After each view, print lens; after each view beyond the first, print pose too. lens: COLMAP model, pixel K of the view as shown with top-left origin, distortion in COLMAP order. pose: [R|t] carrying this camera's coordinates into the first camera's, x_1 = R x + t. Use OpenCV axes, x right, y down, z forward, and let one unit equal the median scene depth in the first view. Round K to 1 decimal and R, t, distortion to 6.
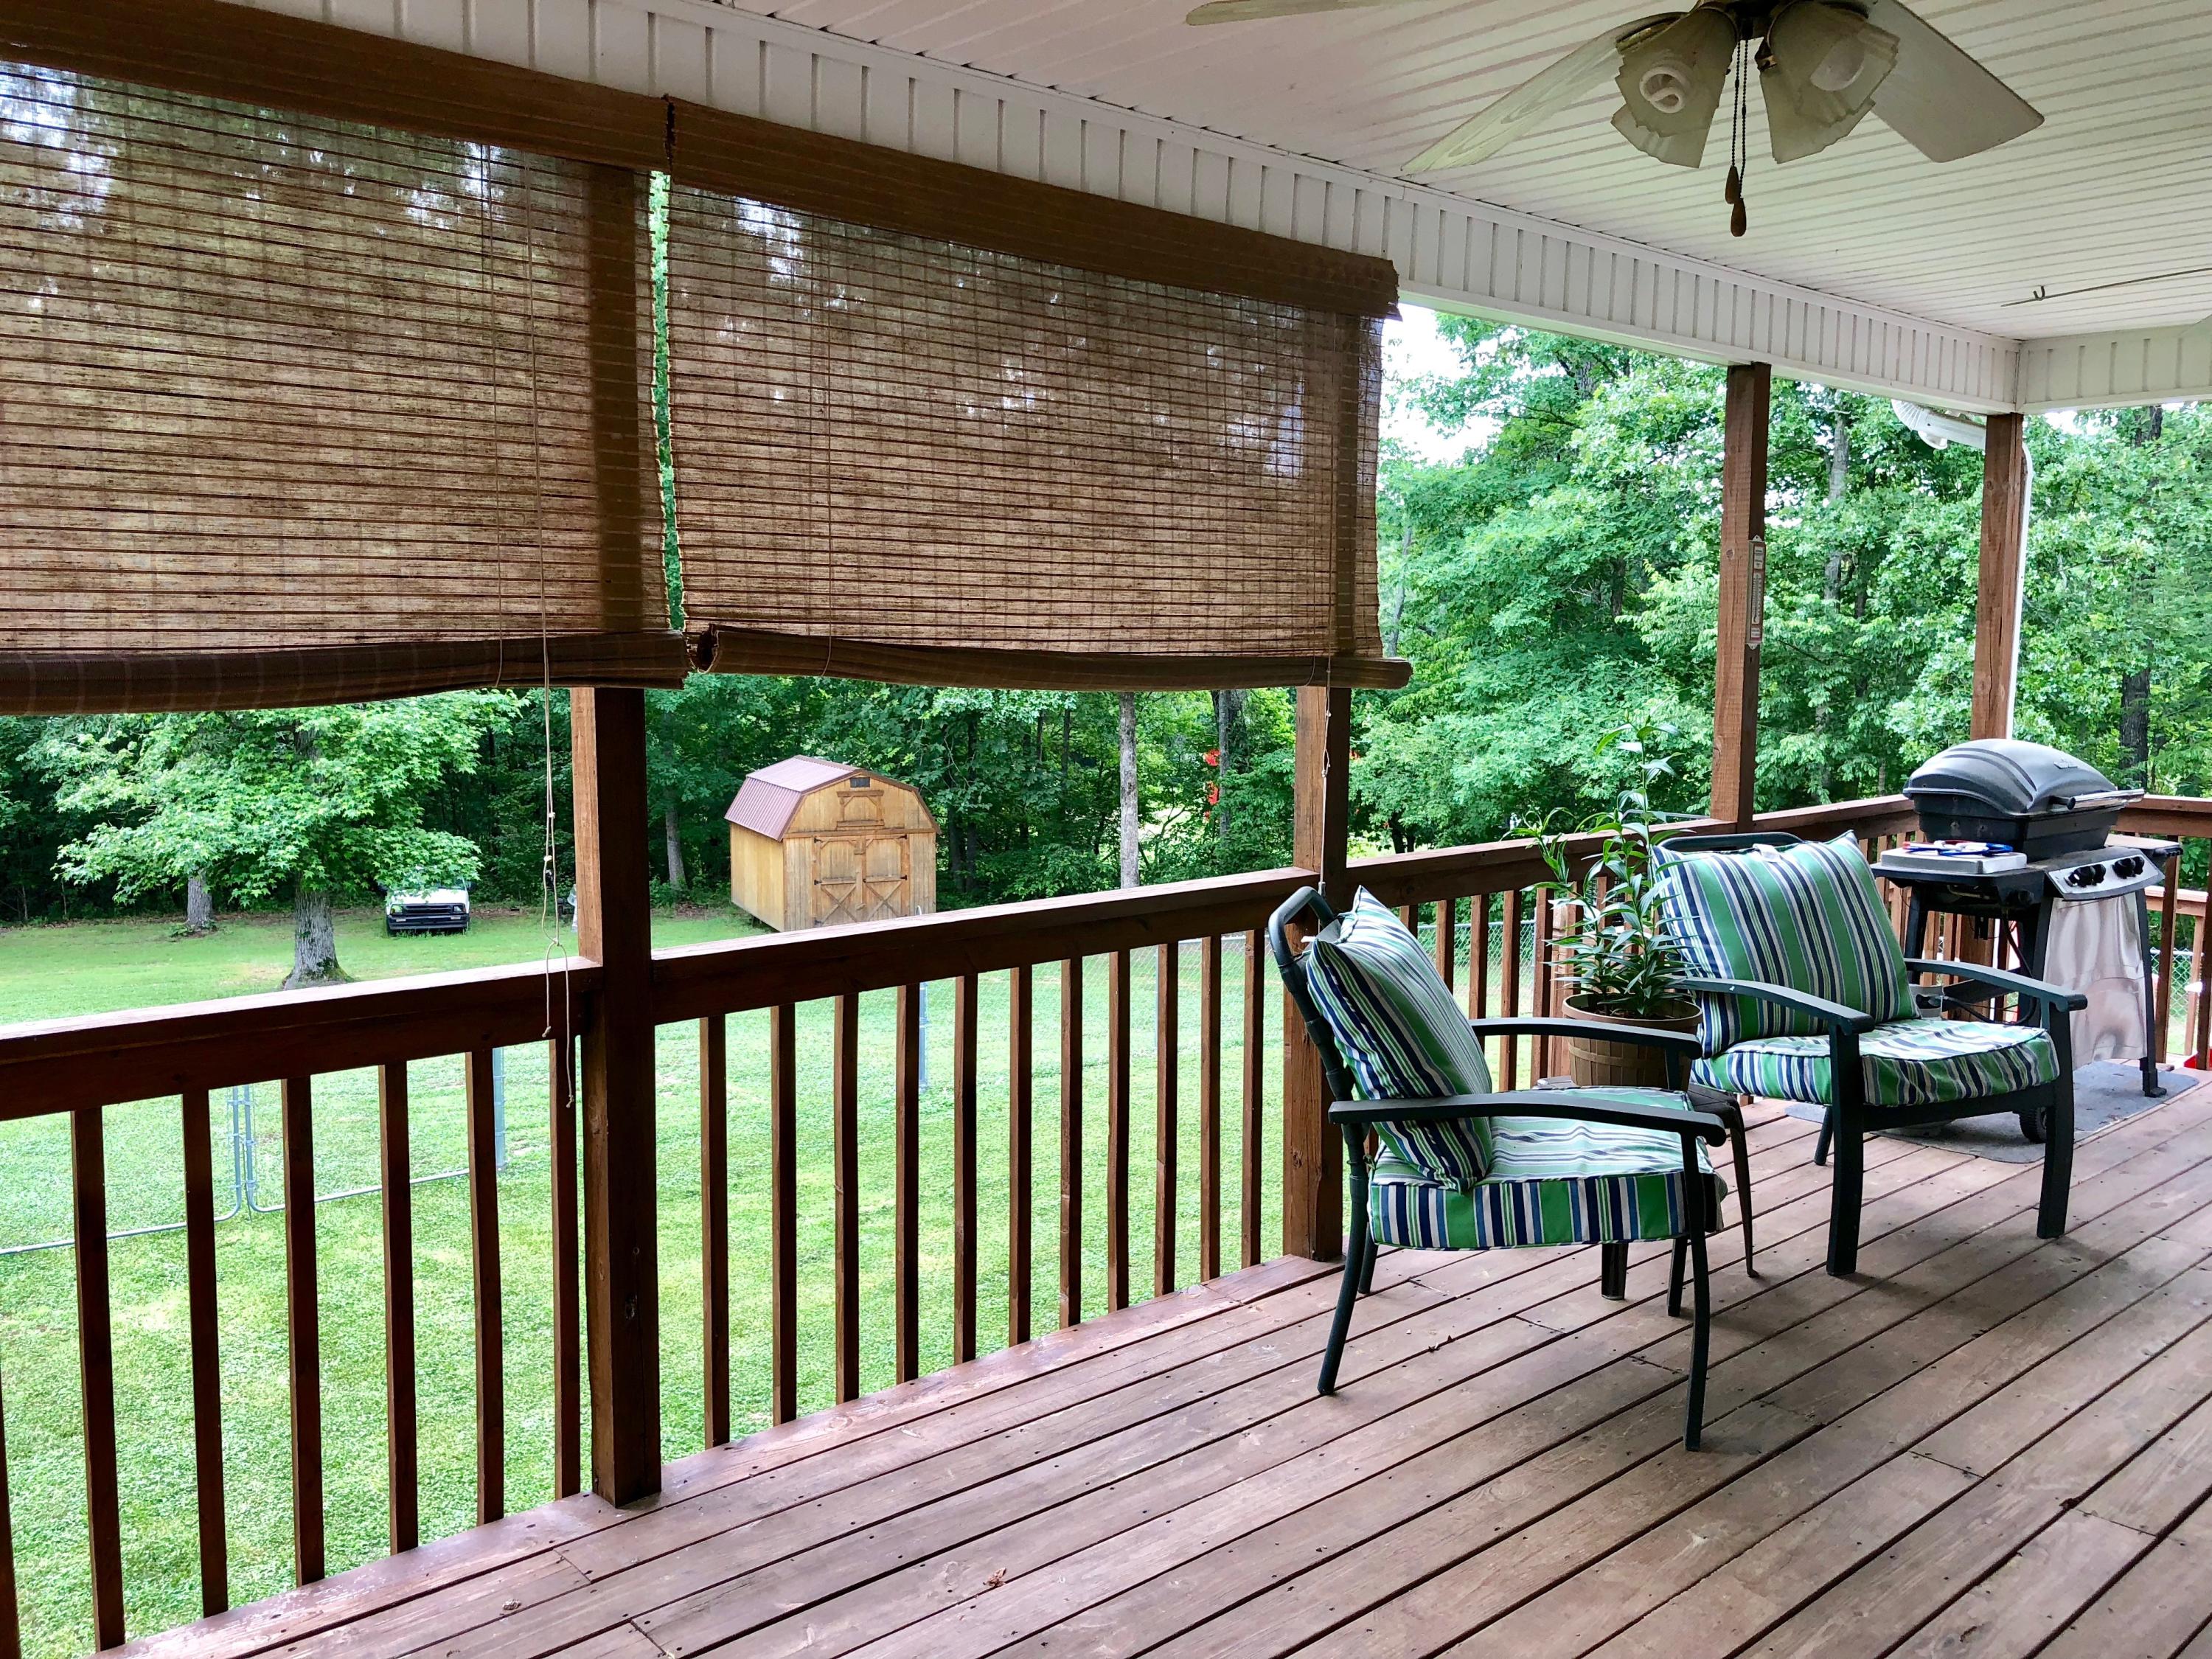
lens RADIAL K [[1765.2, 0, 1102.4], [0, 1765.2, 795.9], [0, 0, 1]] dist [0.009928, 0.005601]
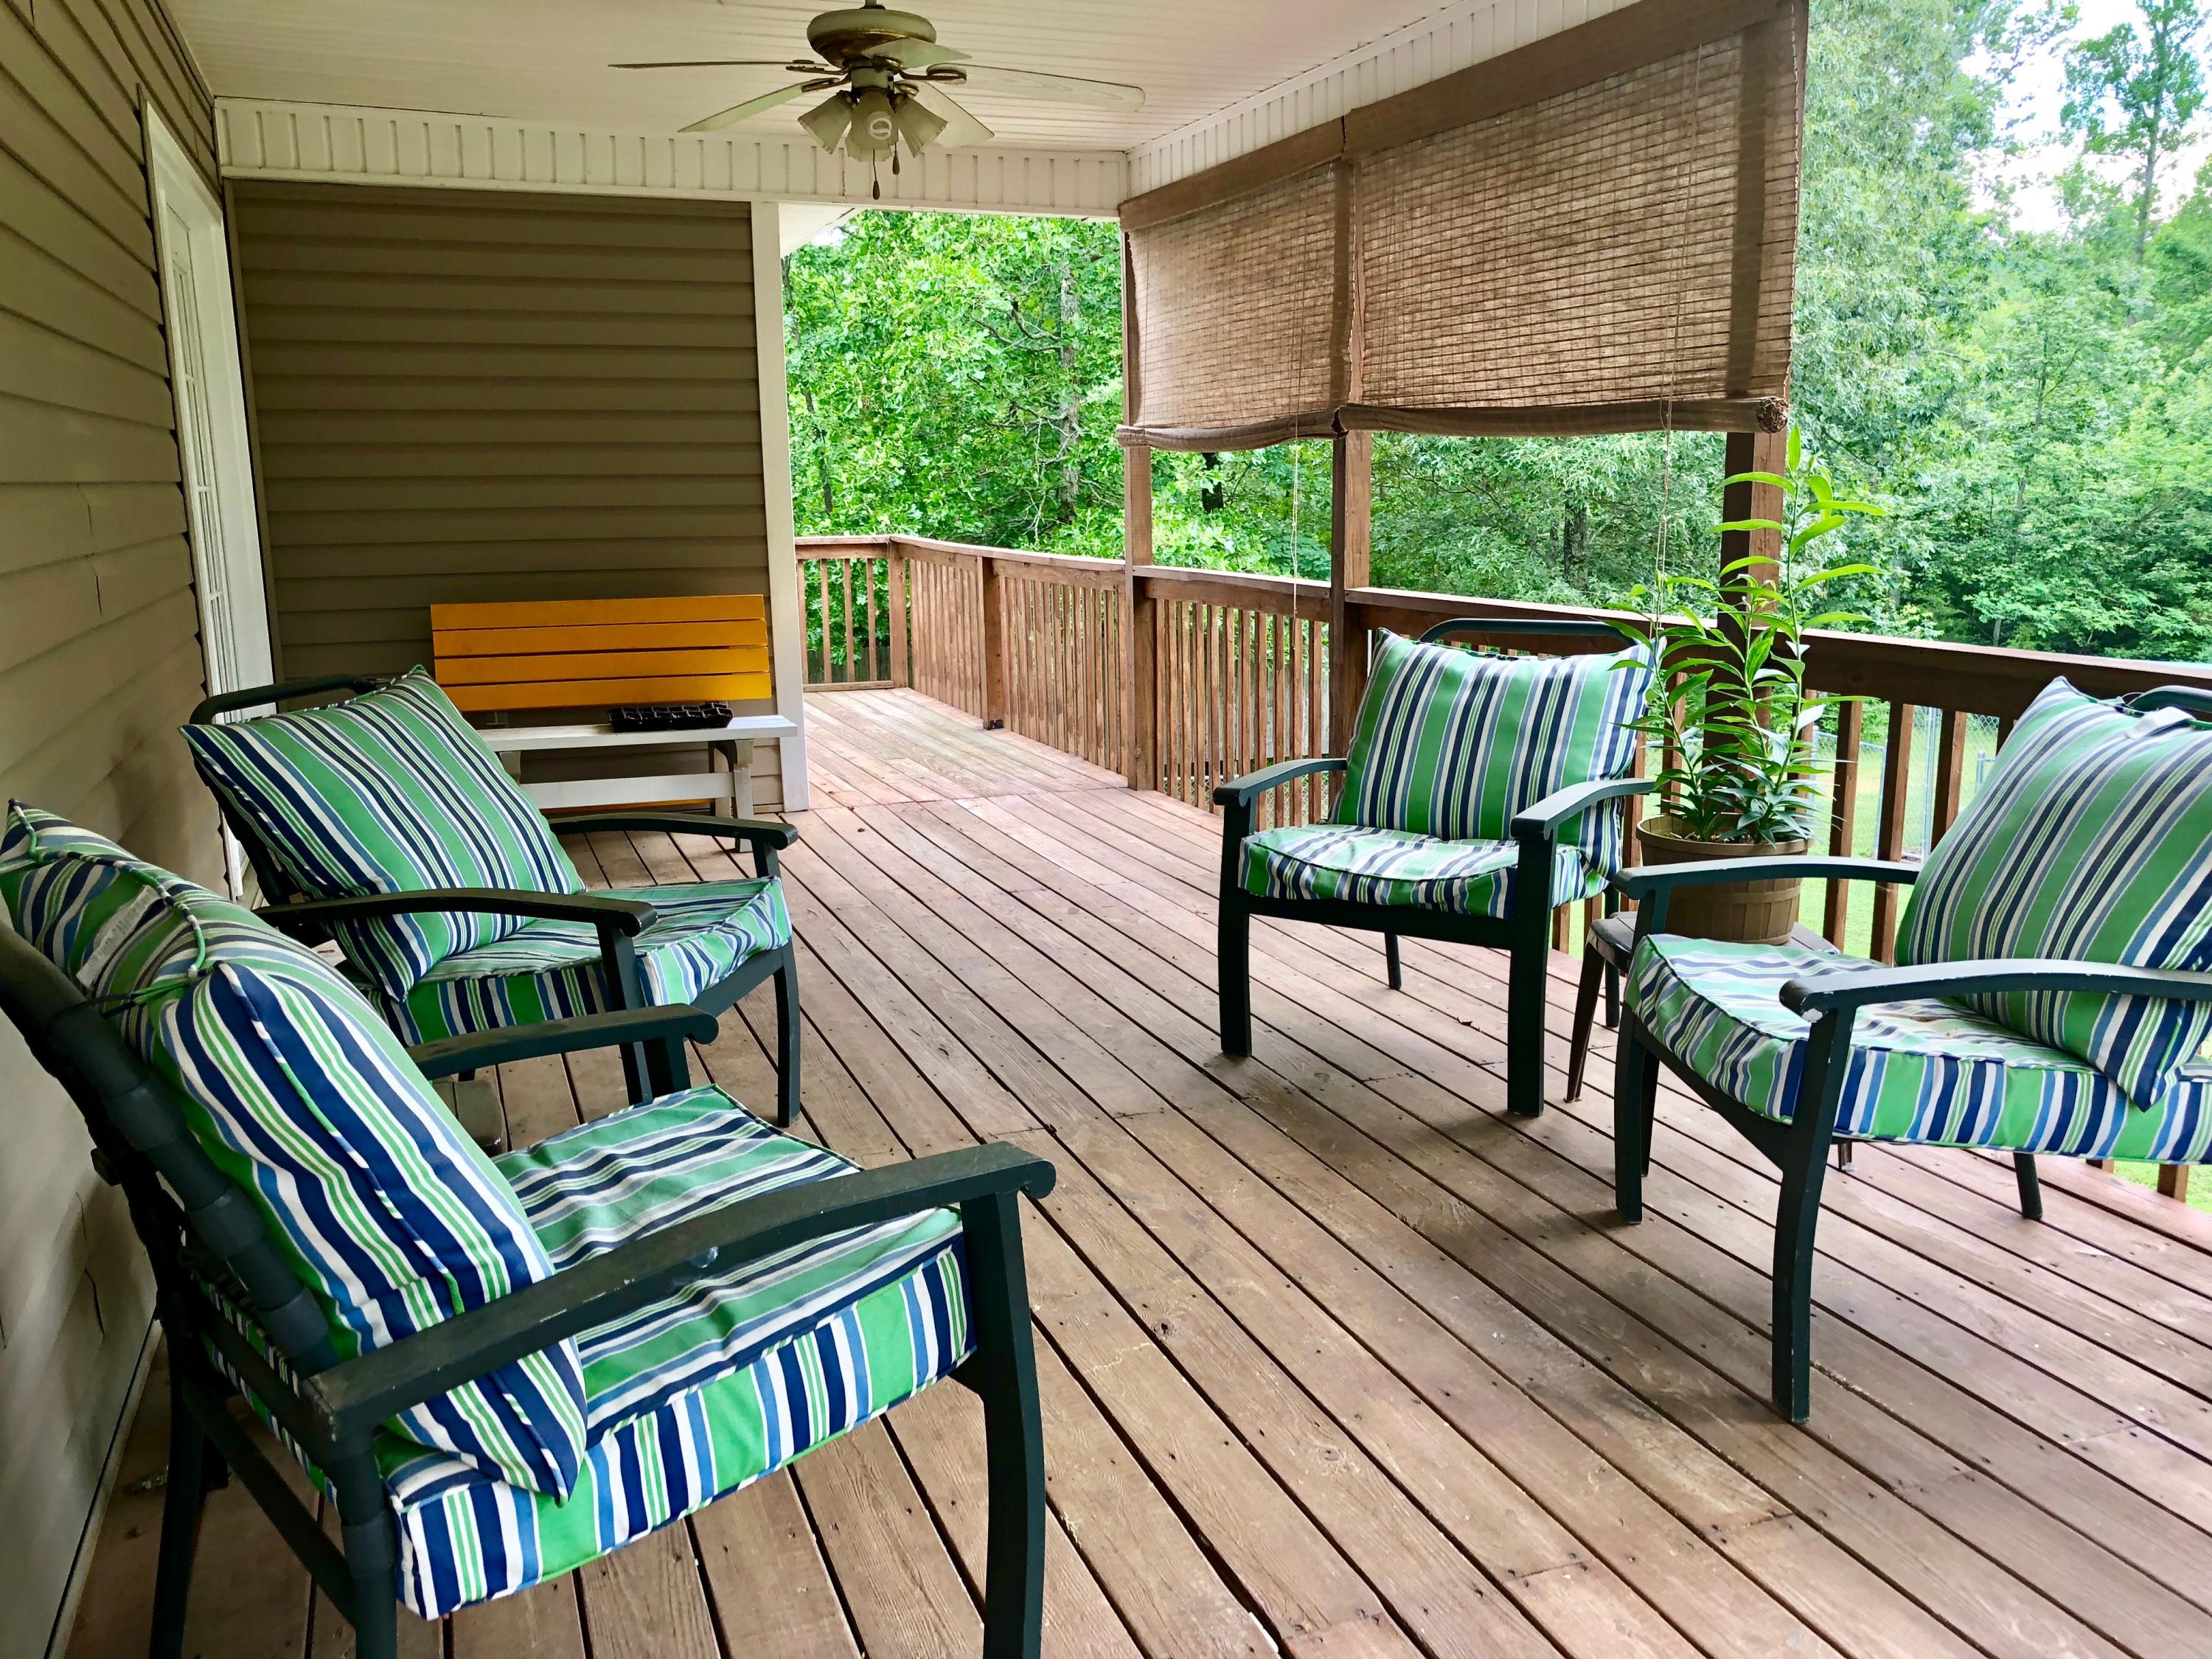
lens RADIAL K [[1795.4, 0, 1106.0], [0, 1795.4, 829.5], [0, 0, 1]] dist [-0.092625, -0.003015]
pose [[-0.345641, 0.177678, -0.921392, 1.307911], [-0.073148, 0.973820, 0.215228, -0.036784], [0.935511, 0.141790, -0.323596, 1.150889]]
